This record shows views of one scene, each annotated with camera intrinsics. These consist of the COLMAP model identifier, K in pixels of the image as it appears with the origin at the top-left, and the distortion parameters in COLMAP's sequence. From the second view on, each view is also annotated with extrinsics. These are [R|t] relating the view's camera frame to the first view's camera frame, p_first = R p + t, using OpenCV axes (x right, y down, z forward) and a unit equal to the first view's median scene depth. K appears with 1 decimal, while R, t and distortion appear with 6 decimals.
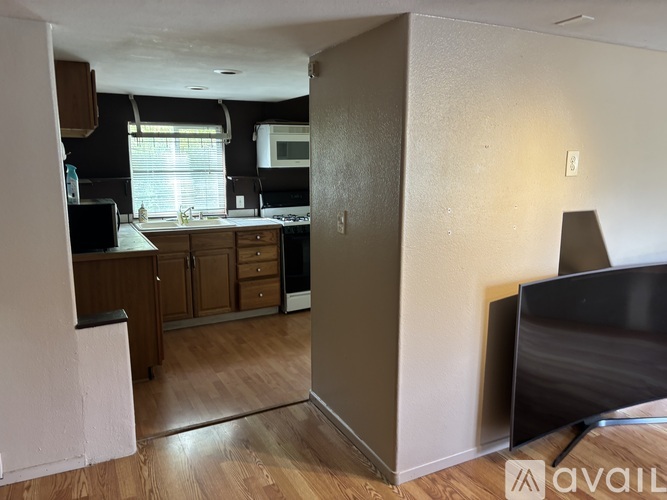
lens RADIAL K [[507.5, 0, 333.5], [0, 507.5, 250.0], [0, 0, 1]] dist [0.041739, -0.001858]
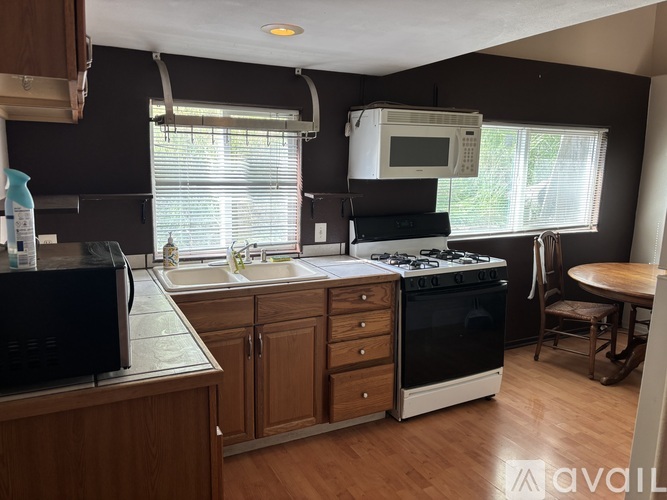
lens RADIAL K [[507.5, 0, 333.5], [0, 507.5, 250.0], [0, 0, 1]] dist [0.041739, -0.001858]
pose [[0.999752, 0.017030, -0.014335, -0.172980], [-0.017301, 0.999670, -0.019013, -0.066873], [0.014006, 0.019256, 0.999716, 0.403036]]
